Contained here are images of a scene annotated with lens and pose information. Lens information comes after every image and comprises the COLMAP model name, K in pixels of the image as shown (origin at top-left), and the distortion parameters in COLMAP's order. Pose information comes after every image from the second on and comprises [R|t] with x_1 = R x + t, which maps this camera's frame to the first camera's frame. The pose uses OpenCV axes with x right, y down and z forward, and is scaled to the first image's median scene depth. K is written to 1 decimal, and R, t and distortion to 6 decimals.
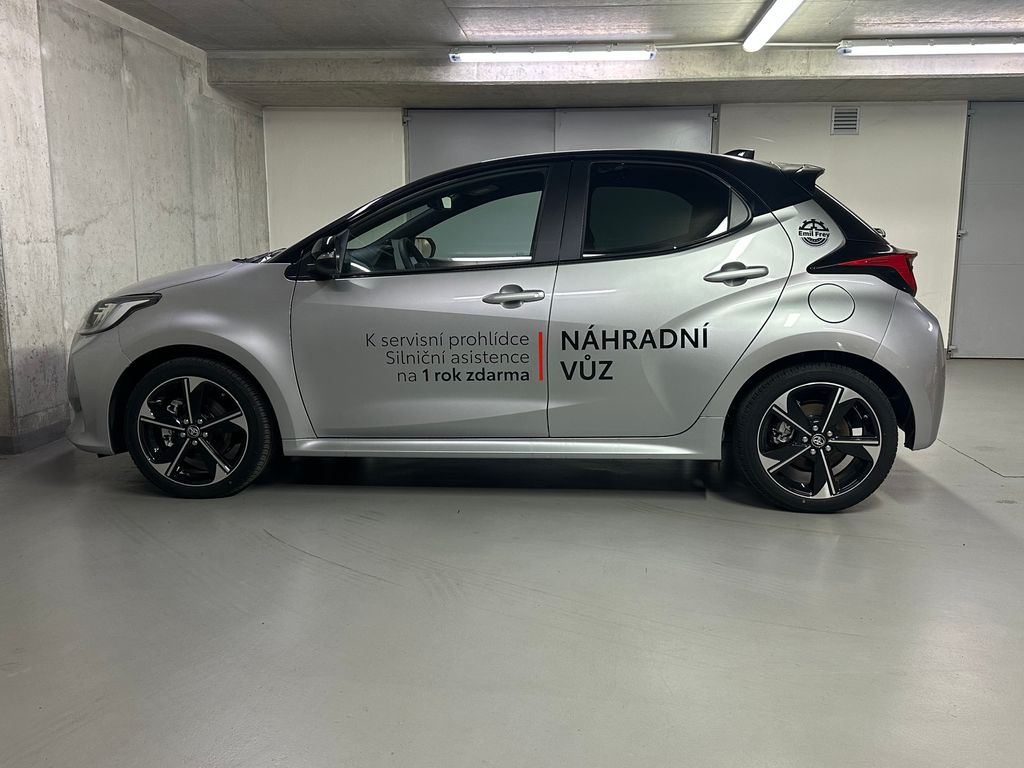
lens RADIAL K [[904.1, 0, 518.8], [0, 904.1, 375.8], [0, 0, 1]] dist [0.015783, -0.001480]
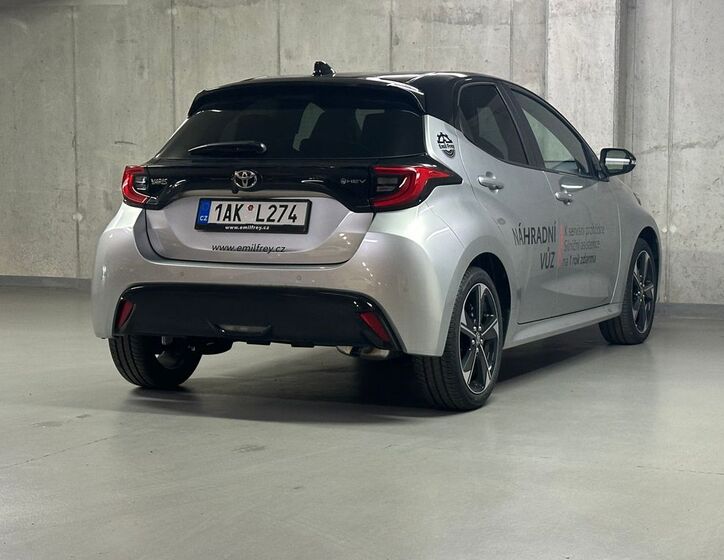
lens RADIAL K [[1606.7, 0, 362.0], [0, 1606.7, 280.0], [0, 0, 1]] dist [0.172095, 0.139488]
pose [[-0.353744, 0.075588, -0.932283, 2.090606], [-0.140494, 0.981127, 0.132857, -0.287505], [0.924730, 0.177977, -0.336448, 1.867382]]
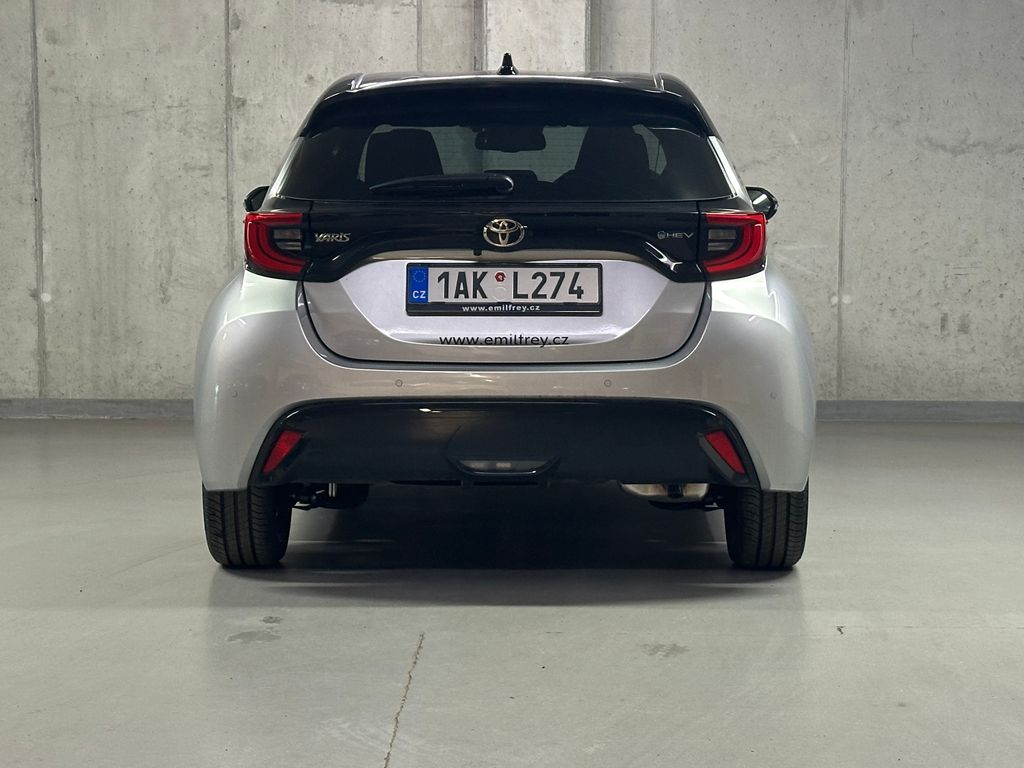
lens RADIAL K [[2189.0, 0, 512.0], [0, 2189.0, 384.0], [0, 0, 1]] dist [0.182074, 0.029290]
pose [[0.068770, 0.088634, -0.993687, 2.026579], [-0.154588, 0.984962, 0.077157, -0.157391], [0.985583, 0.148306, 0.081437, 1.023068]]
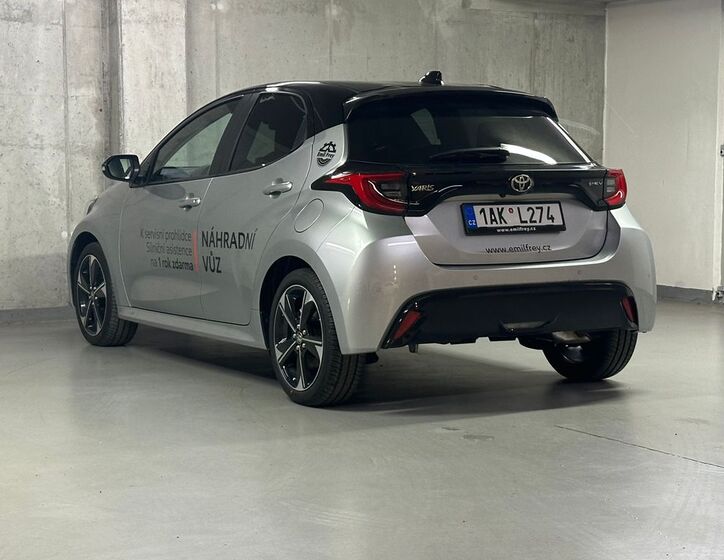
lens RADIAL K [[1606.7, 0, 362.0], [0, 1606.7, 280.0], [0, 0, 1]] dist [0.172095, 0.139488]
pose [[0.569024, 0.064383, -0.819796, 1.906542], [-0.123282, 0.992342, -0.007637, 0.006885], [0.813027, 0.105412, 0.572604, -0.085366]]
